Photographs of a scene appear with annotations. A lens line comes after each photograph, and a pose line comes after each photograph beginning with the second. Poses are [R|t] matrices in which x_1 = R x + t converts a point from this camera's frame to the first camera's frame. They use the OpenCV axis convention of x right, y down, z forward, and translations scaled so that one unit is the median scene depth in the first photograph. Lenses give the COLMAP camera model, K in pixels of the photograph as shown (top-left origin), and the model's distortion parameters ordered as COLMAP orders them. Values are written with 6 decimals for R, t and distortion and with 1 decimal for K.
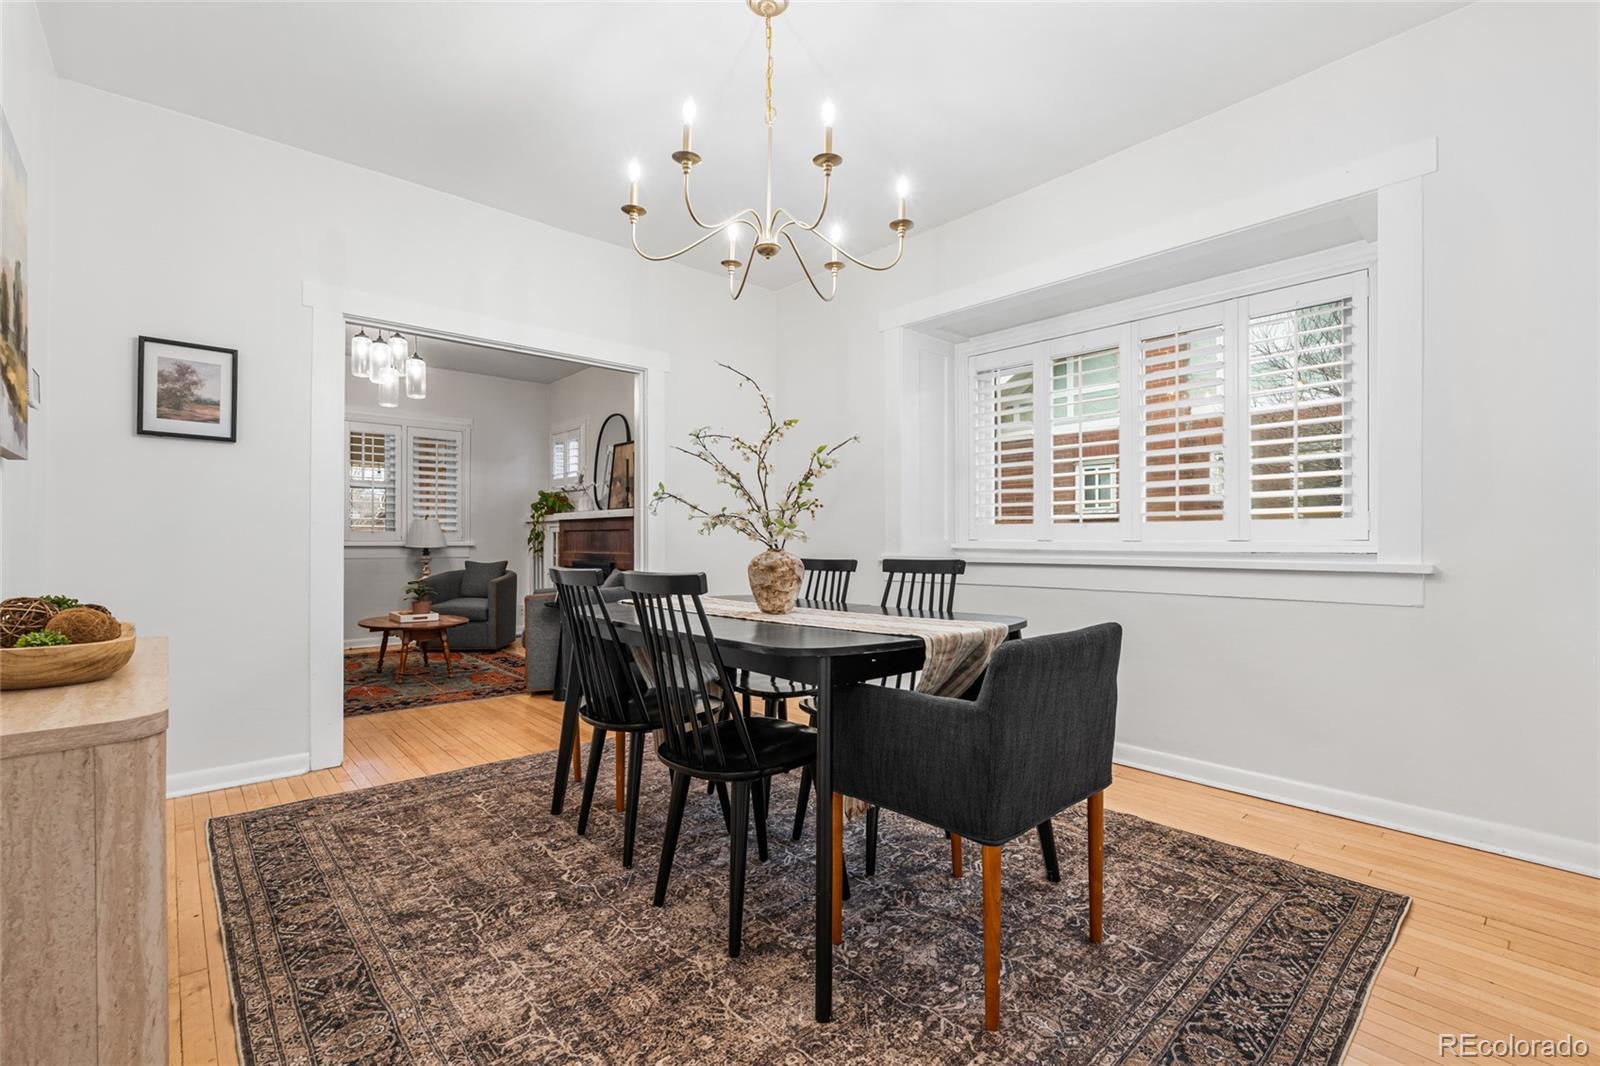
lens RADIAL K [[706.5, 0, 802.0], [0, 706.5, 539.9], [0, 0, 1]] dist [0.000235, 0.000122]
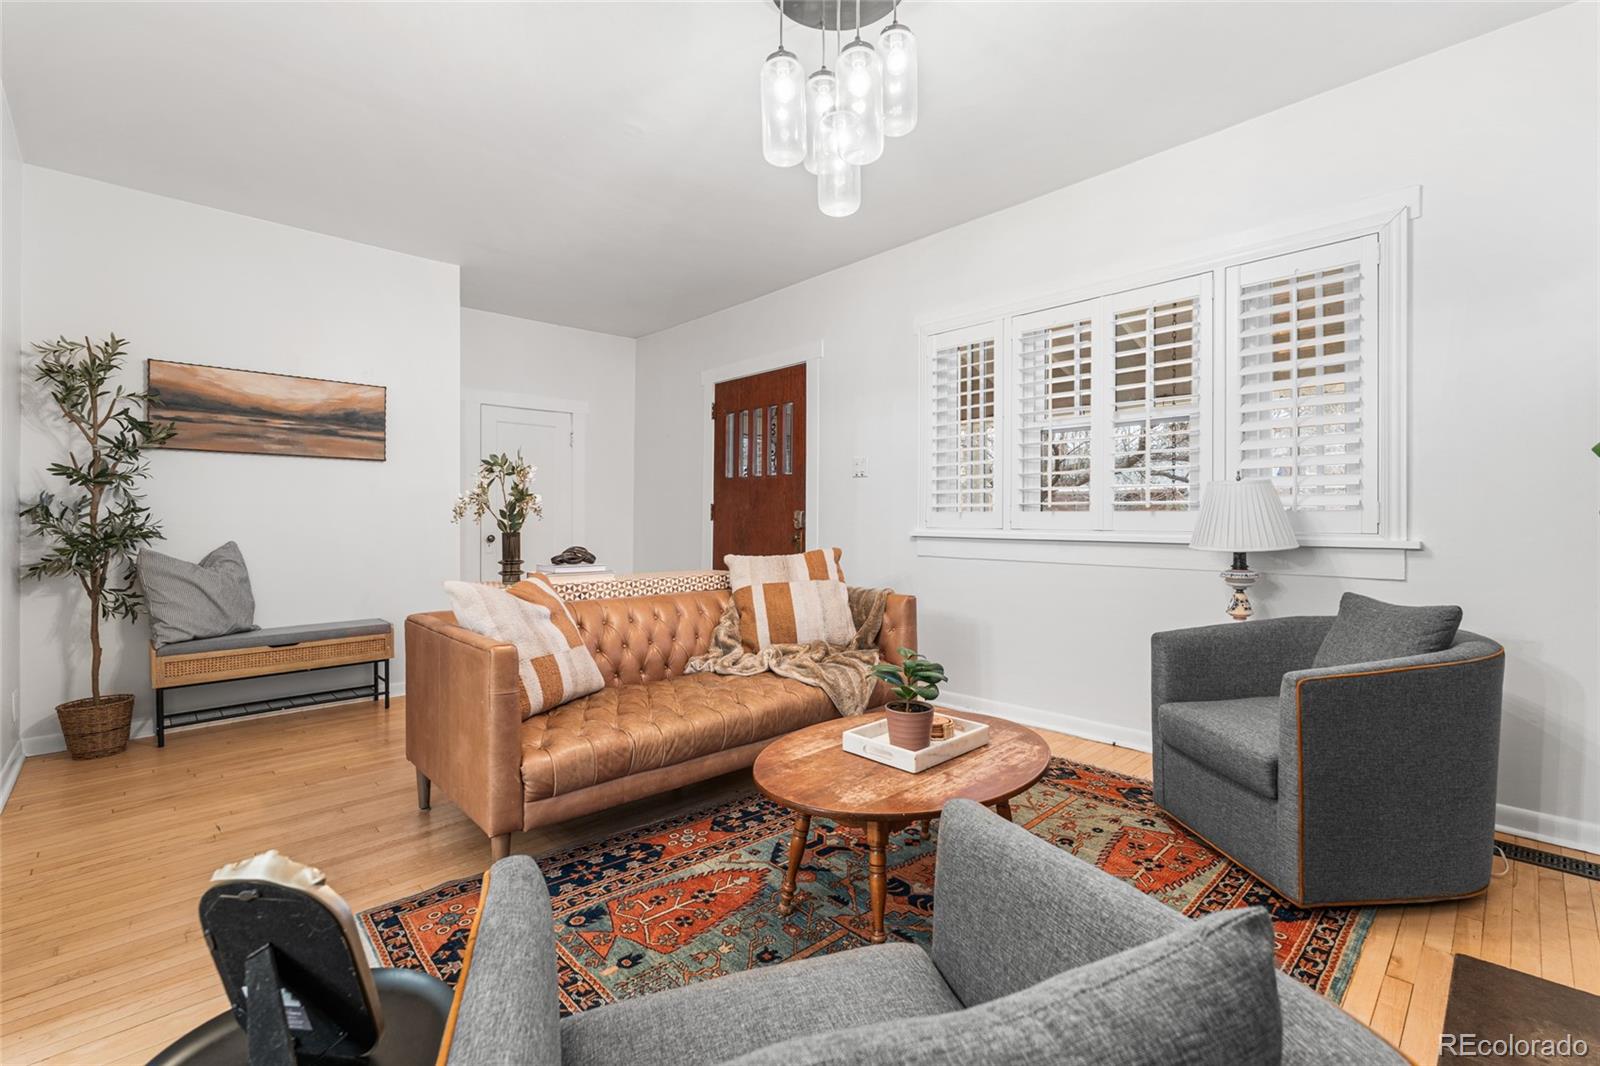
lens RADIAL K [[706.8, 0, 794.8], [0, 706.8, 516.6], [0, 0, 1]] dist [-0.000377, -0.000014]
pose [[0.022638, -0.002318, -0.999741, -0.132827], [0.004118, 0.999989, -0.002226, -0.008193], [0.999735, -0.004067, 0.022647, 0.725145]]
